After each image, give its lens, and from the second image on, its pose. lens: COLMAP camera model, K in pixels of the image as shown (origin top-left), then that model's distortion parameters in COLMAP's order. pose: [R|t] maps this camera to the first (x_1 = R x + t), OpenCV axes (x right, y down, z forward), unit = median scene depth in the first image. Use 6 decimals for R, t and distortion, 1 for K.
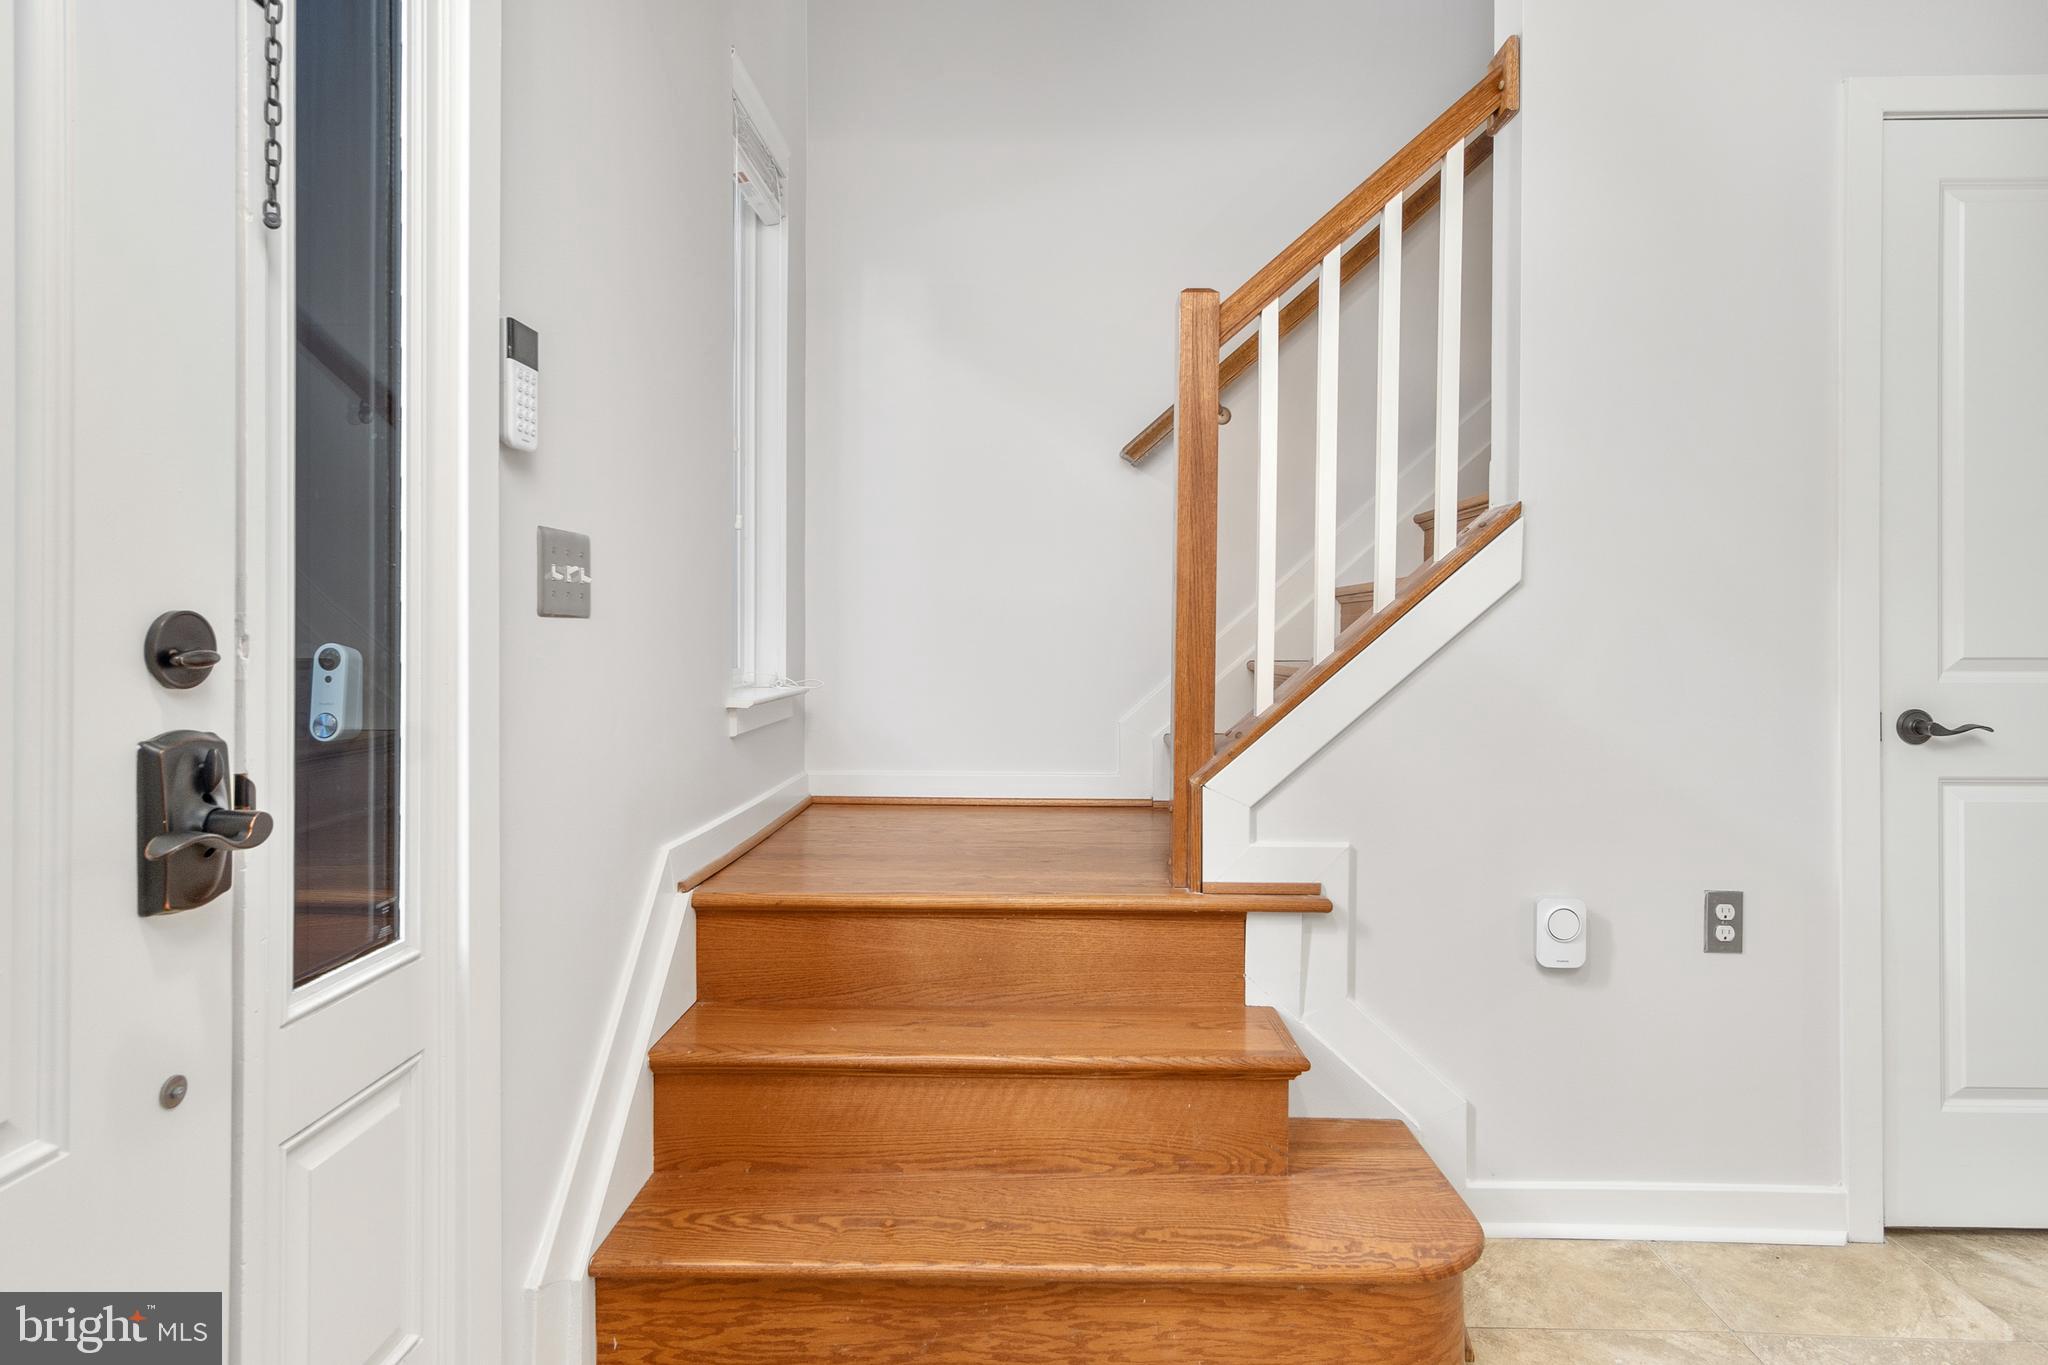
lens RADIAL K [[1100.0, 0, 1030.0], [0, 1100.0, 636.1], [0, 0, 1]] dist [-0.001234, 0.005499]
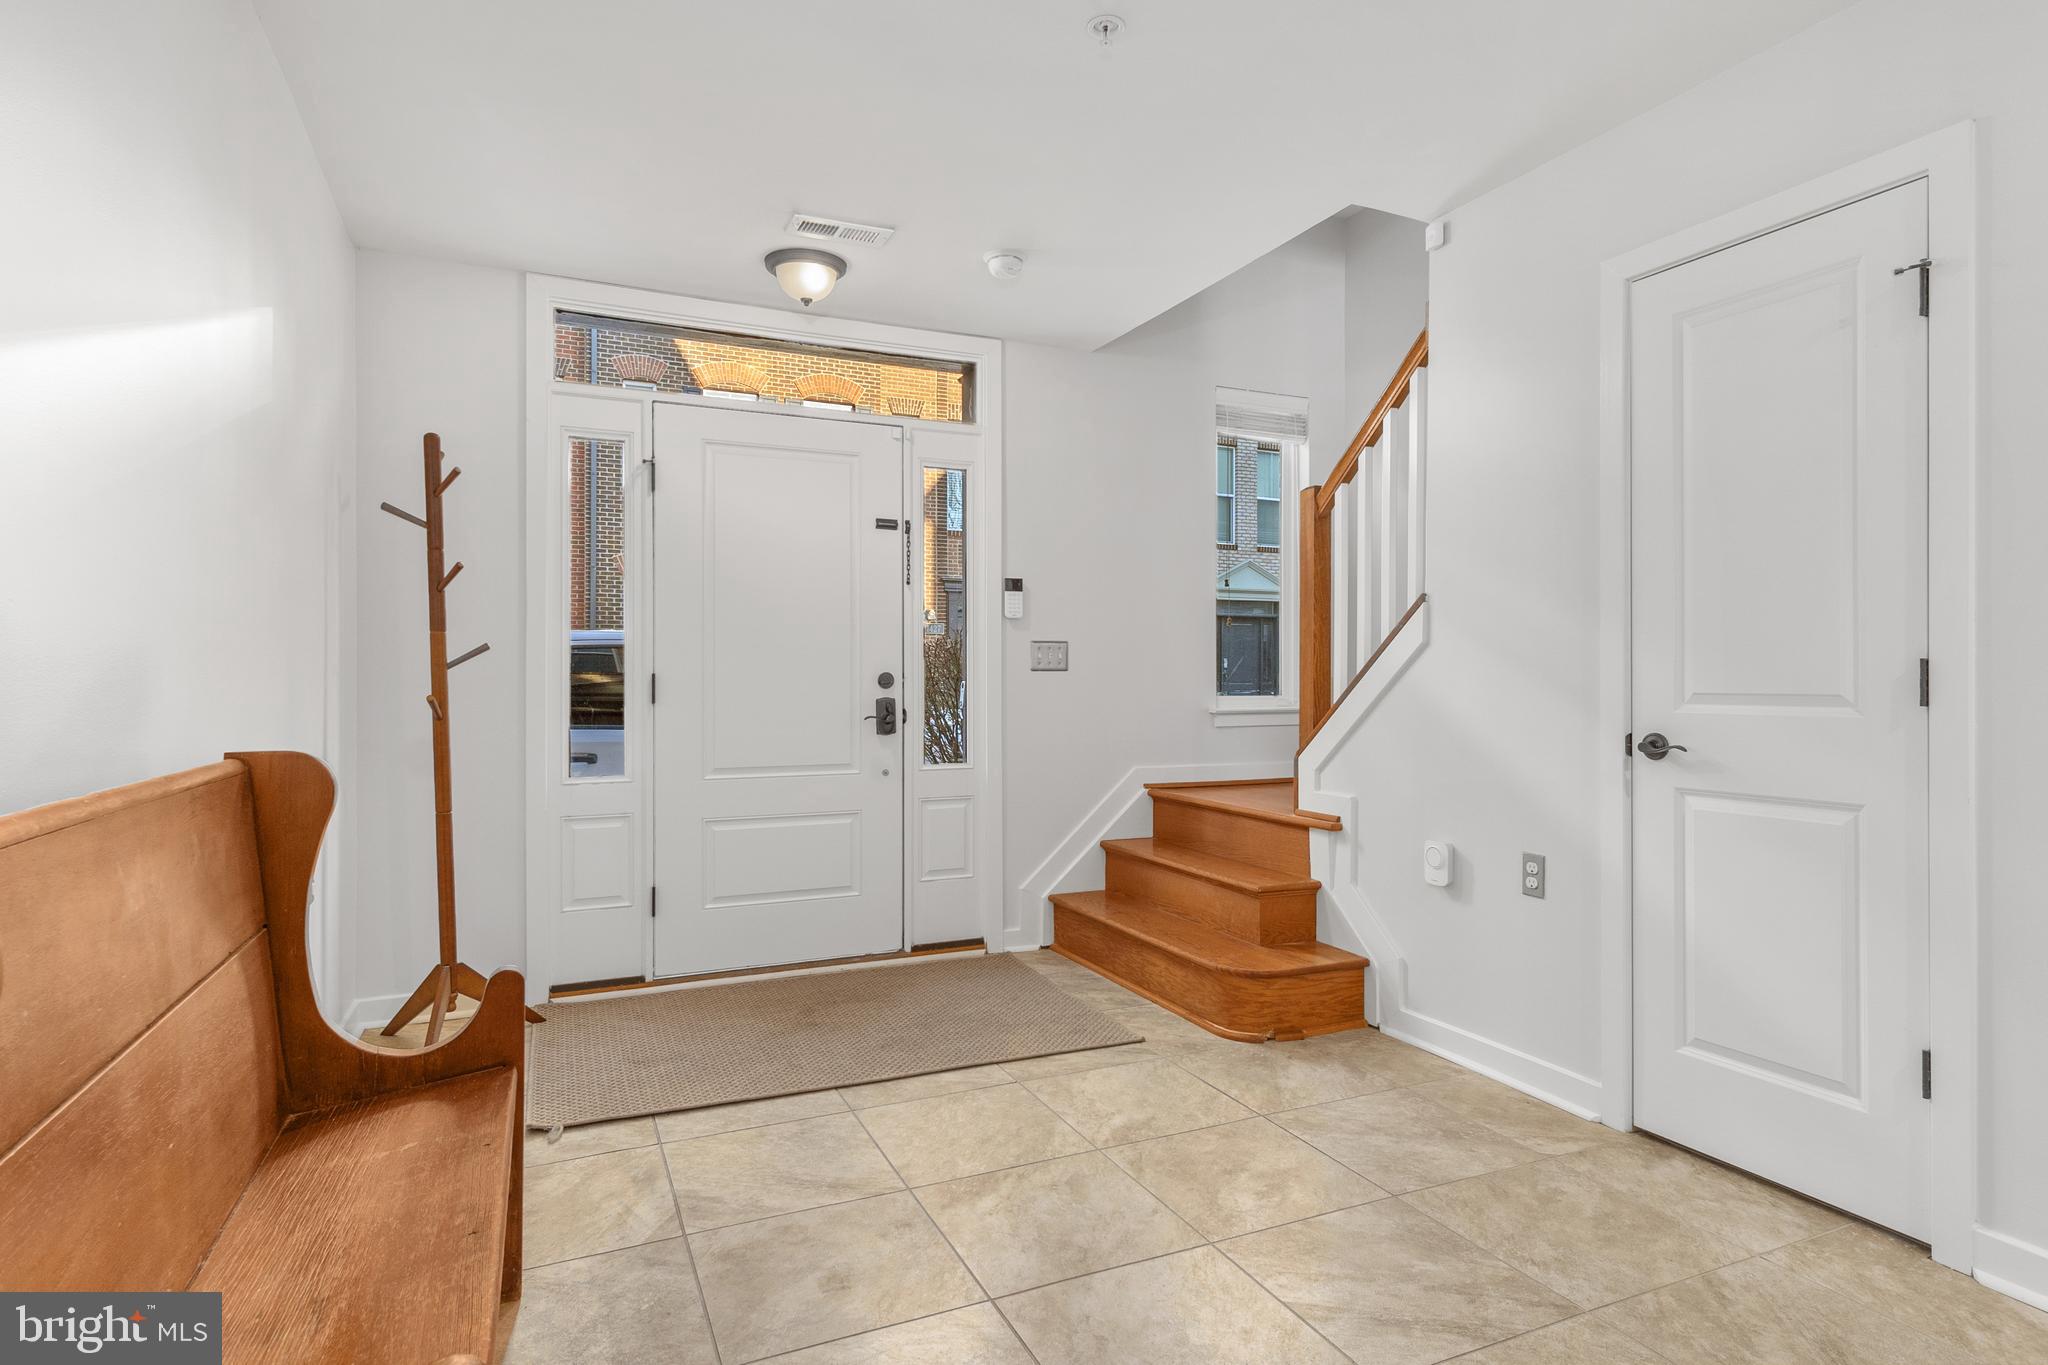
lens RADIAL K [[1100.0, 0, 1035.4], [0, 1100.0, 678.7], [0, 0, 1]] dist [-0.001234, 0.005499]
pose [[0.430742, -0.000980, -0.902475, 1.664177], [0.001237, 0.999999, -0.000496, 0.003218], [0.902474, -0.000902, 0.430742, -0.207492]]
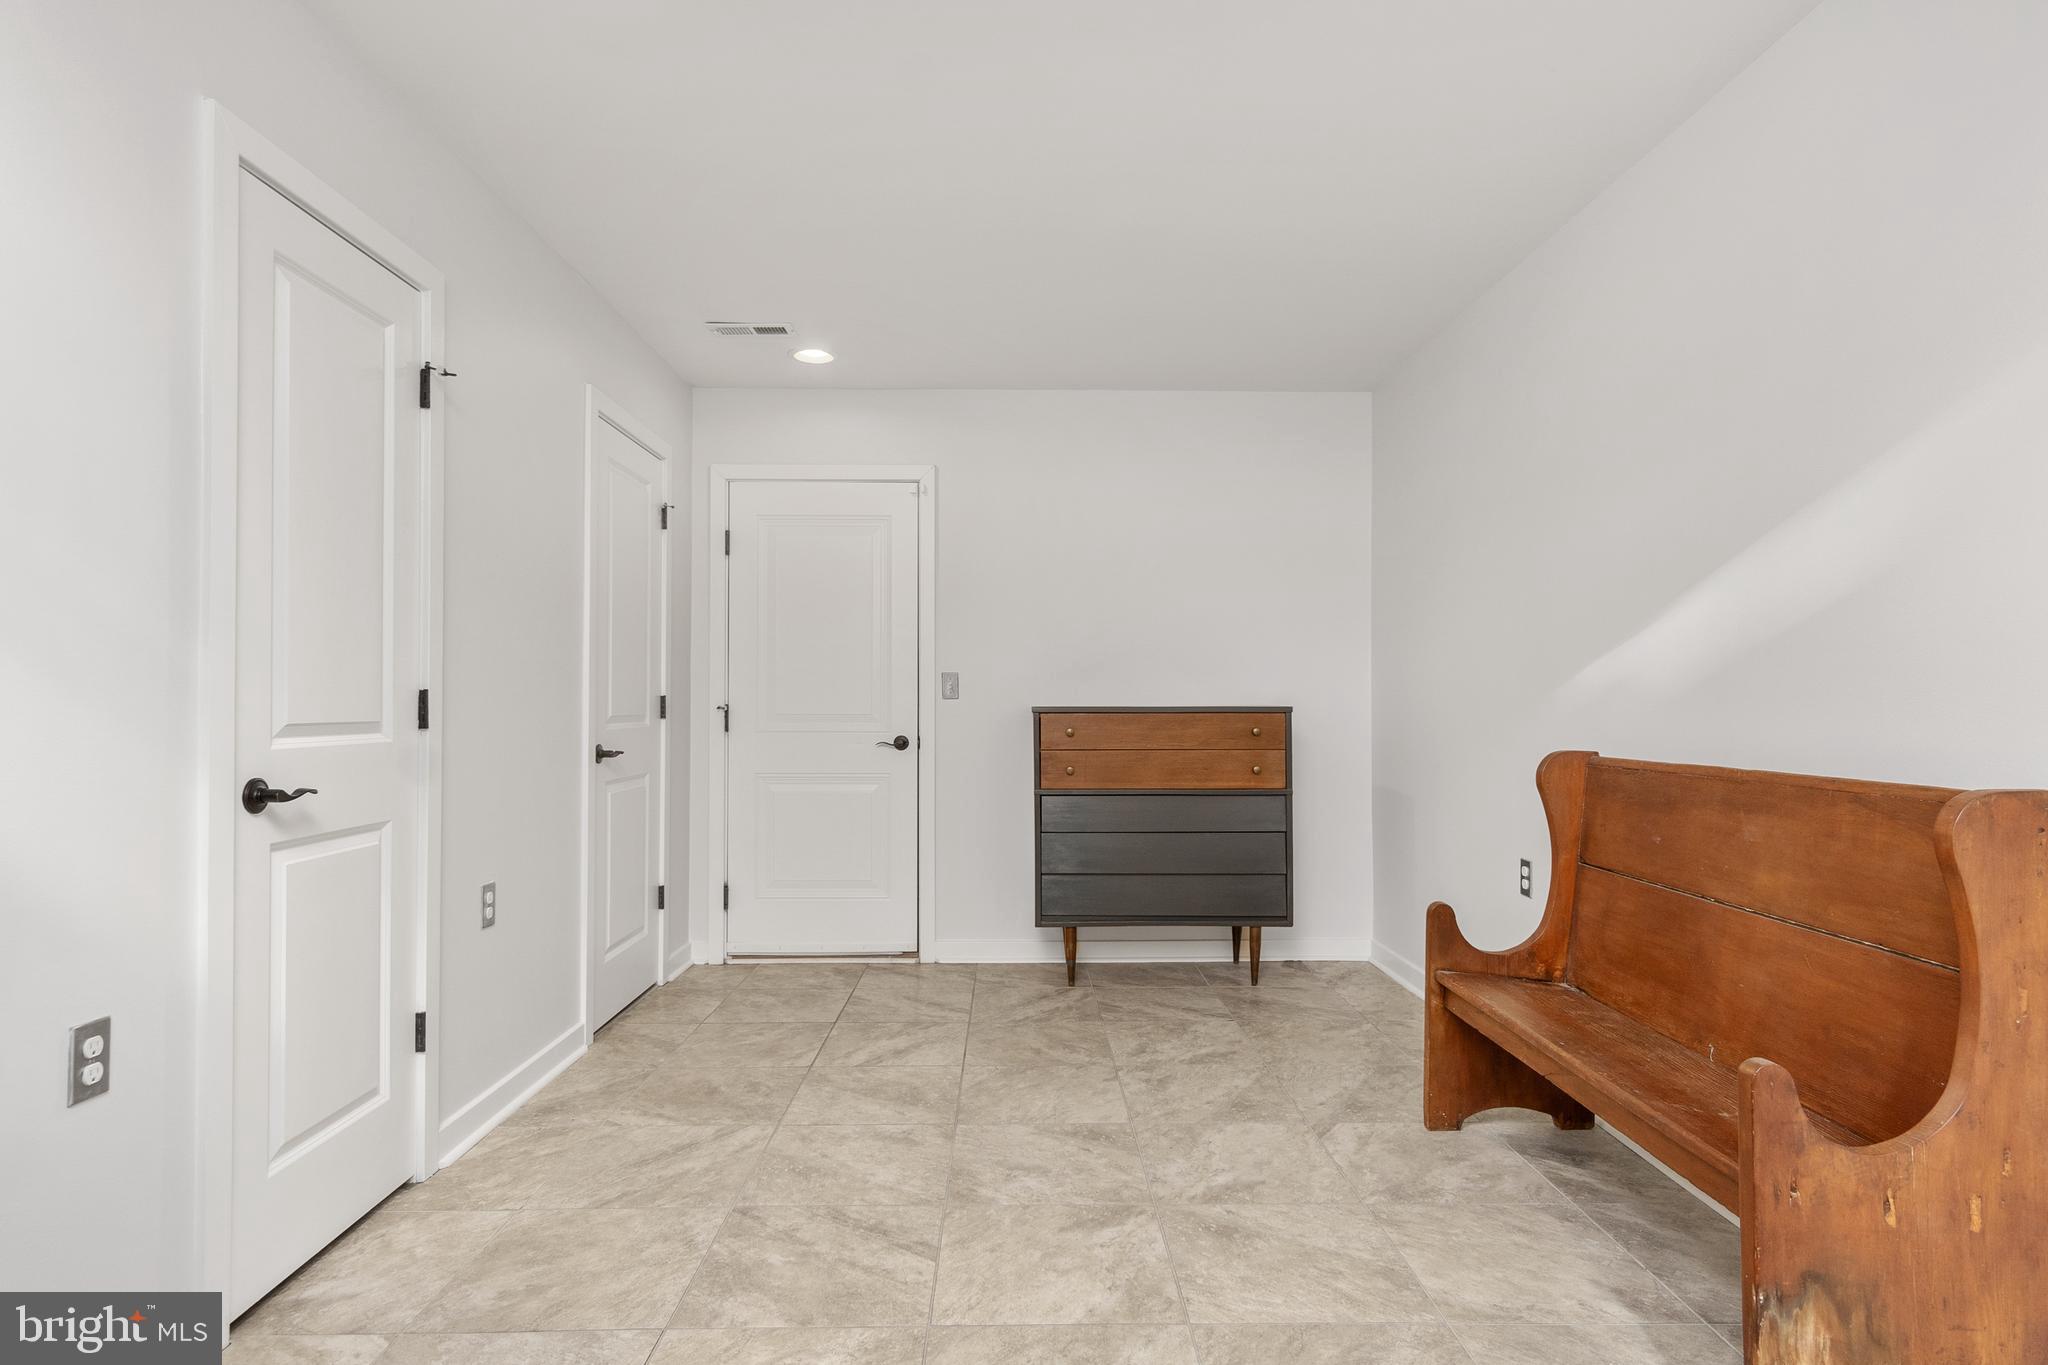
lens RADIAL K [[1100.0, 0, 1025.3], [0, 1100.0, 686.6], [0, 0, 1]] dist [-0.001234, 0.005499]
pose [[-0.022101, 0.009794, 0.999708, -0.195714], [-0.000540, 0.999952, -0.009808, -0.005830], [-0.999756, -0.000757, -0.022094, 0.338365]]
